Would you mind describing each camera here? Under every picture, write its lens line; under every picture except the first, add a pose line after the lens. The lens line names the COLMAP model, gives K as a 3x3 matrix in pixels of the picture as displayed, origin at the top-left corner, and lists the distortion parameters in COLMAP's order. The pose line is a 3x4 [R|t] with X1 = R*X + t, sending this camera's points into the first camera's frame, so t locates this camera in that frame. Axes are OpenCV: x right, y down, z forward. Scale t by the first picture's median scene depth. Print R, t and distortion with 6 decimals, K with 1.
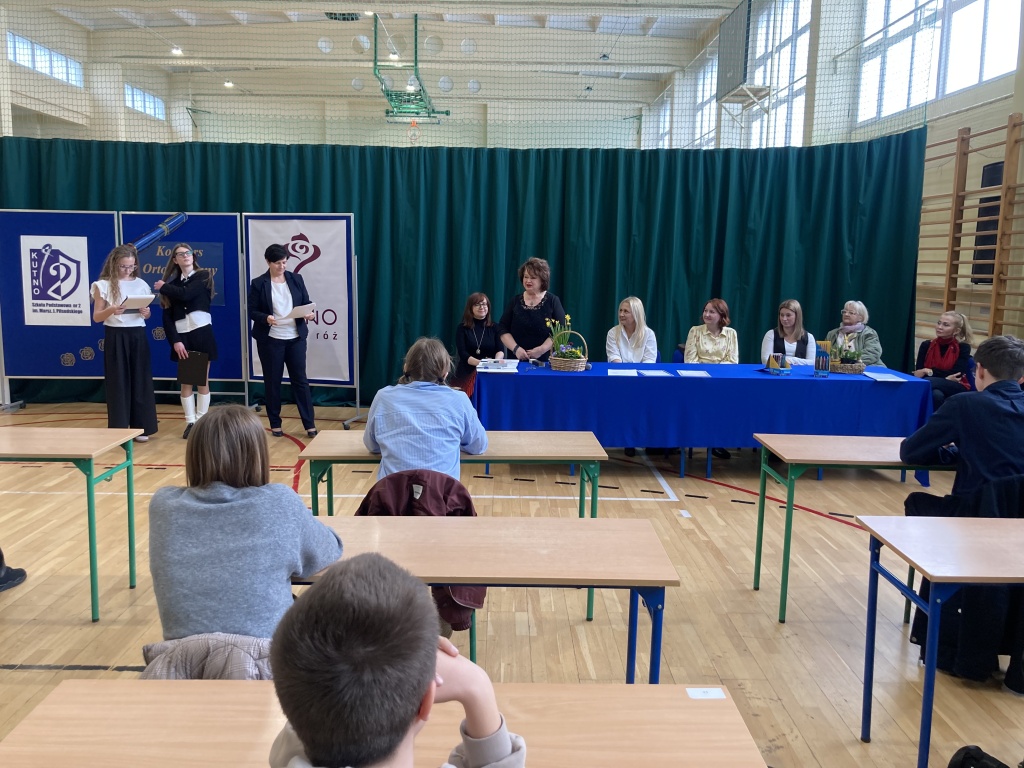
lens RADIAL K [[844.2, 0, 515.4], [0, 844.2, 377.5], [0, 0, 1]] dist [0.008873, -0.012401]
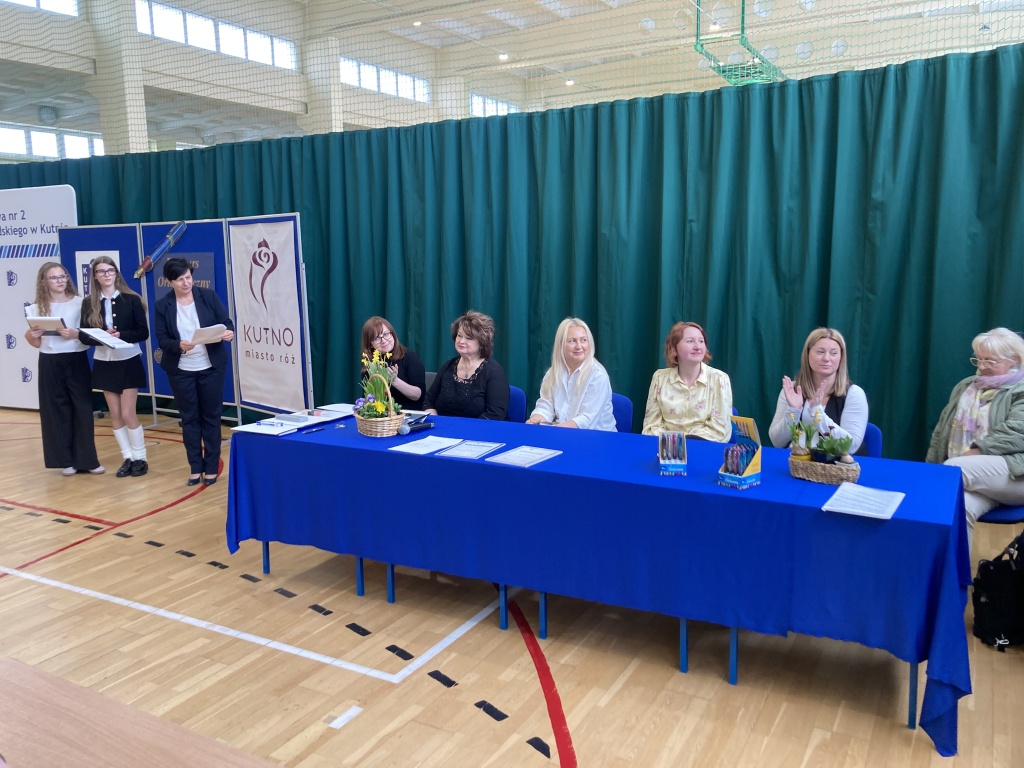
lens RADIAL K [[838.8, 0, 520.7], [0, 838.8, 370.3], [0, 0, 1]] dist [0.006310, -0.003496]
pose [[0.873296, 0.037745, -0.485726, 0.360740], [-0.036371, 0.999263, 0.012258, -0.053230], [0.485831, 0.006962, 0.874025, 0.354493]]
